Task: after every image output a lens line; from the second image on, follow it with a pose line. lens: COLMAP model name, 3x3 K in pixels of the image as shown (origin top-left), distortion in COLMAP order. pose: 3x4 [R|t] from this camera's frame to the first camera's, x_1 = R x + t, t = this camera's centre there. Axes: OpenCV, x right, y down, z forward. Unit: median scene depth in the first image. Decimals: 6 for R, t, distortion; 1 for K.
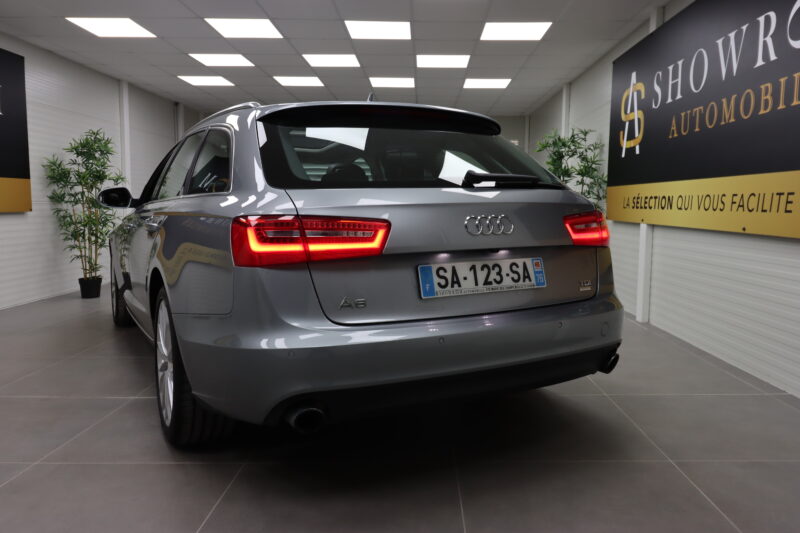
lens RADIAL K [[621.1, 0, 404.0], [0, 621.1, 265.8], [0, 0, 1]] dist [-0.040041, 0.062419]
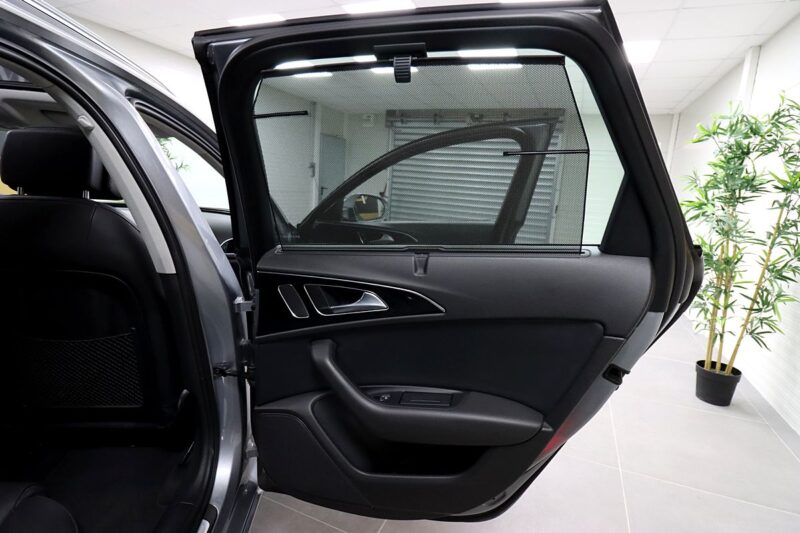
lens RADIAL K [[402.6, 0, 400.0], [0, 402.6, 266.5], [0, 0, 1]] dist [-0.001117, 0.000015]
pose [[0.926879, 0.123631, -0.354415, 0.172307], [-0.095391, 0.990786, 0.096147, -0.128295], [0.363036, -0.055309, 0.930132, 0.860426]]
